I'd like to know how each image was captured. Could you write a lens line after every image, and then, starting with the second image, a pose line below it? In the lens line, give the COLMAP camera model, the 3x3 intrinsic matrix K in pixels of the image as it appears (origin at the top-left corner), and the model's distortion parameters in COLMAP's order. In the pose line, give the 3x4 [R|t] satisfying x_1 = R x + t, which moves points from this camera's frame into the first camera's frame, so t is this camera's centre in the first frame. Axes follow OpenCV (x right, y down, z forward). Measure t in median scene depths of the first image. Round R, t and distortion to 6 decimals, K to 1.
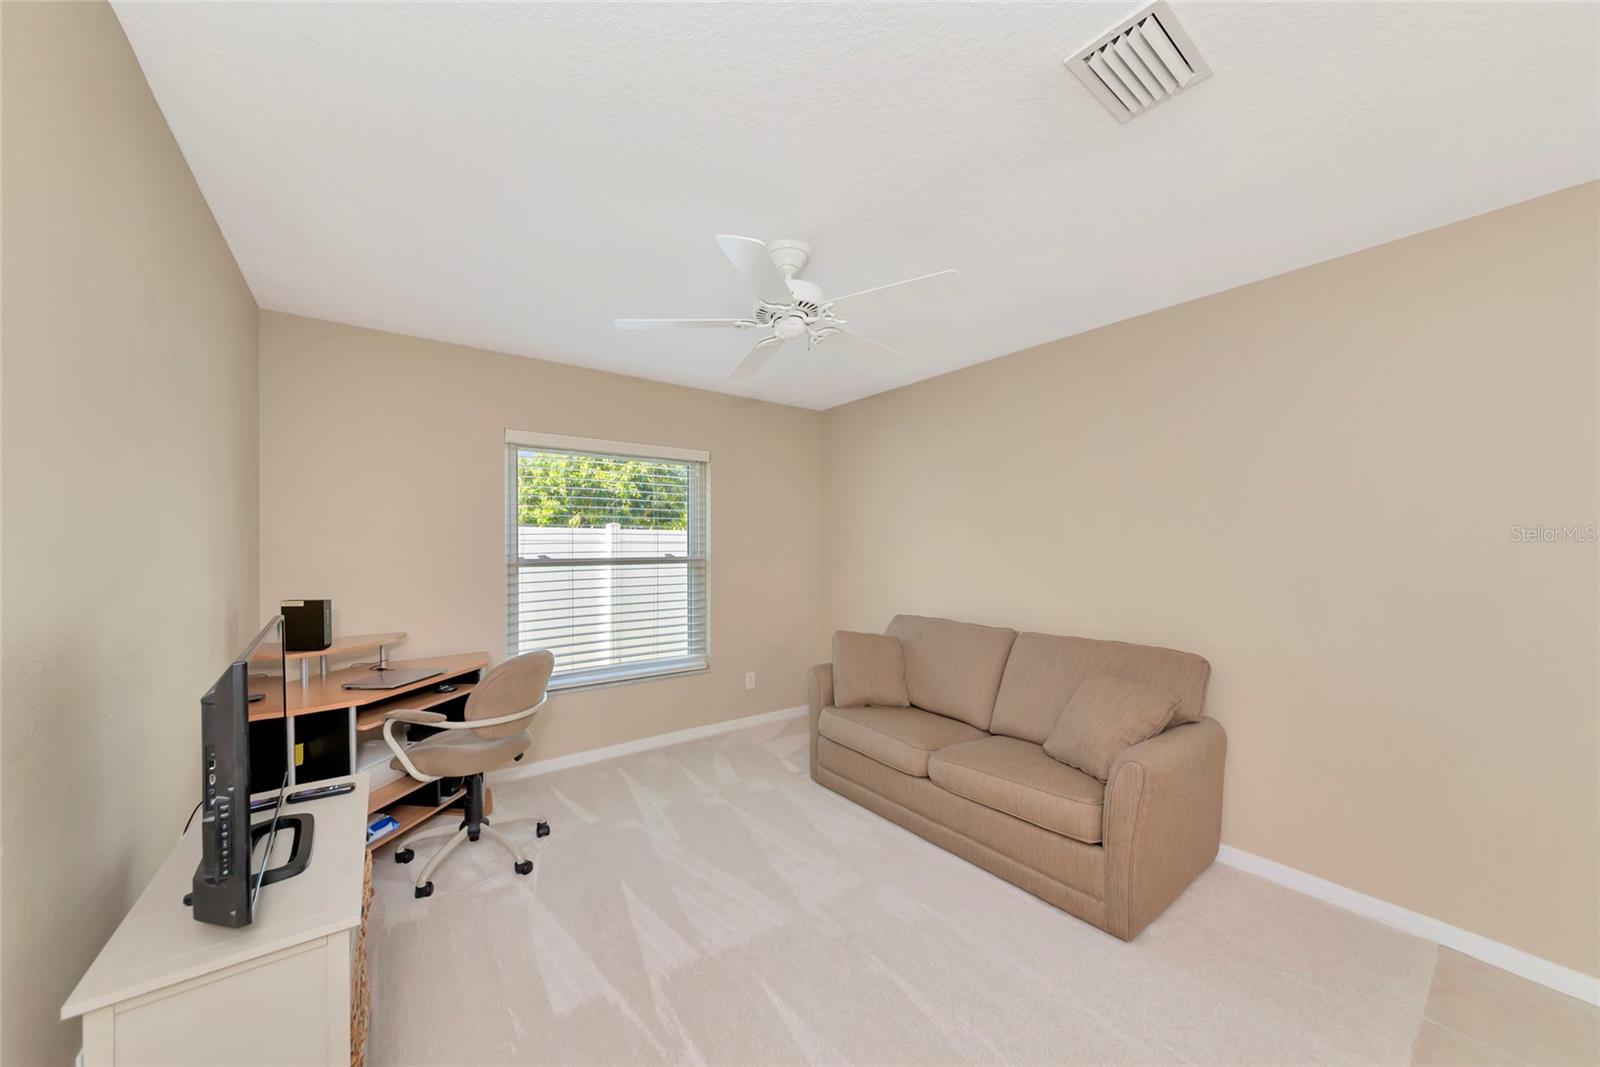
lens RADIAL K [[567.2, 0, 799.4], [0, 567.2, 548.6], [0, 0, 1]] dist [-0.000663, -0.000052]
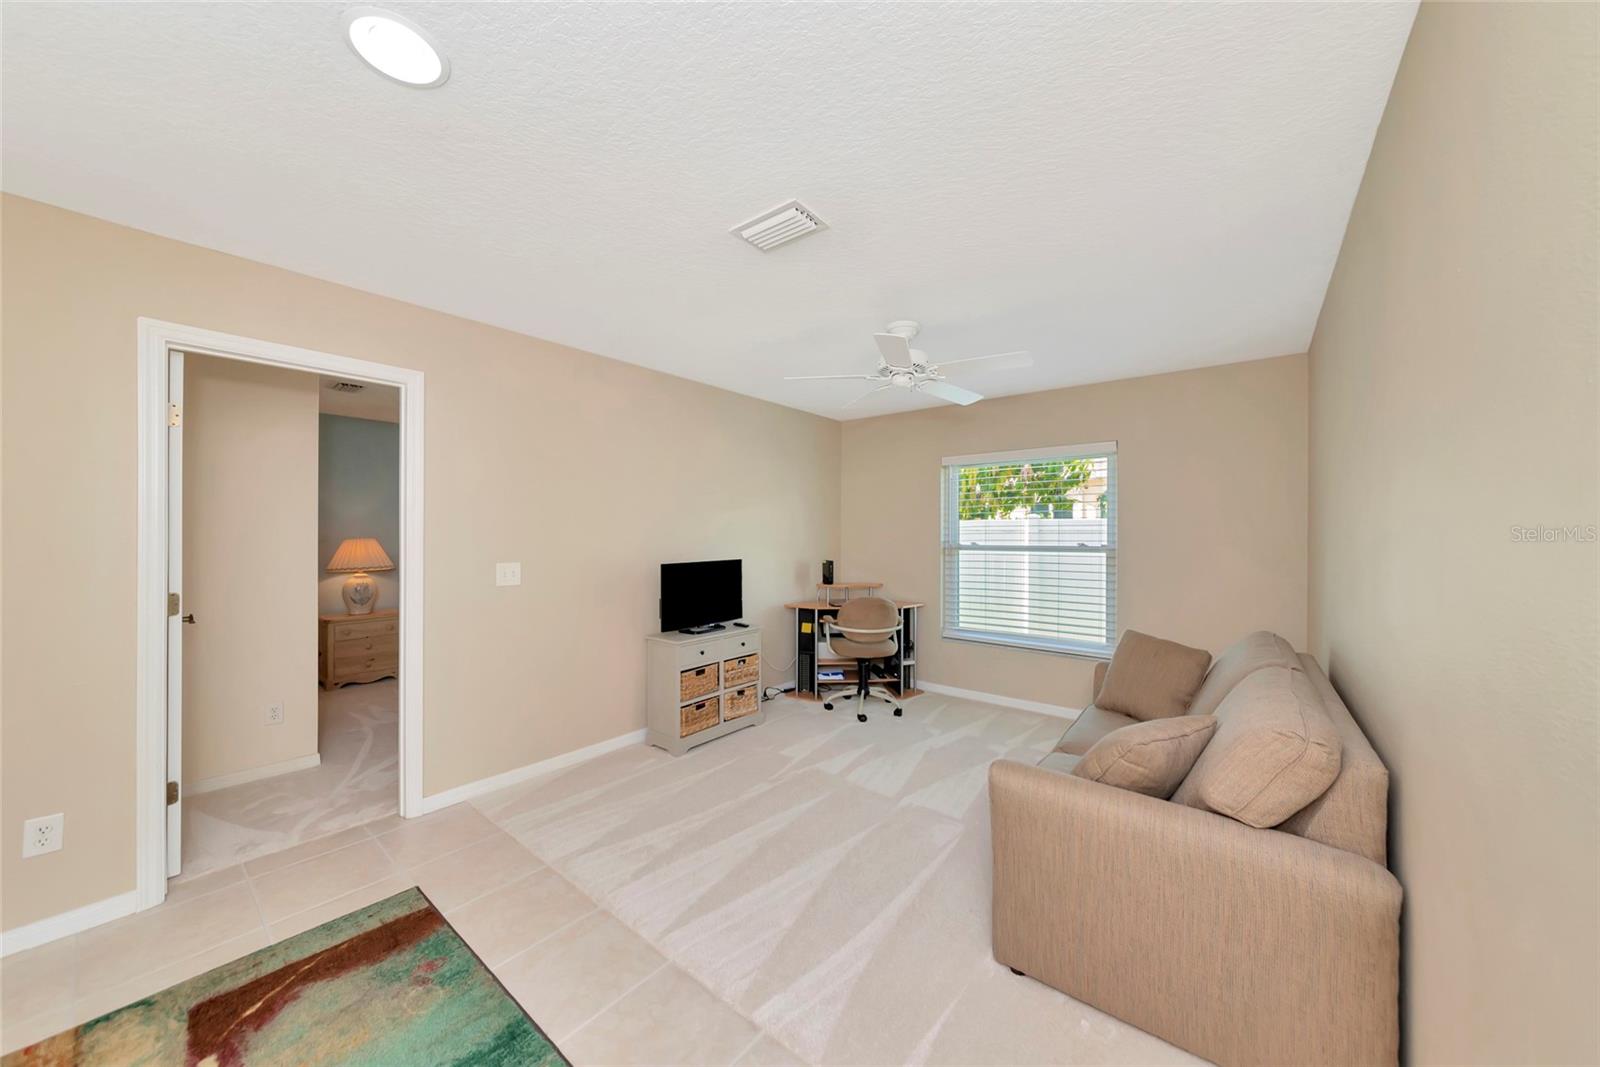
lens RADIAL K [[563.8, 0, 800.0], [0, 563.8, 533.5], [0, 0, 1]] dist [-0.000302, -0.000025]
pose [[0.233739, 0.001252, -0.972299, 0.732722], [-0.005965, 0.999982, -0.000146, -0.006151], [0.972281, 0.005834, 0.233742, 0.246872]]
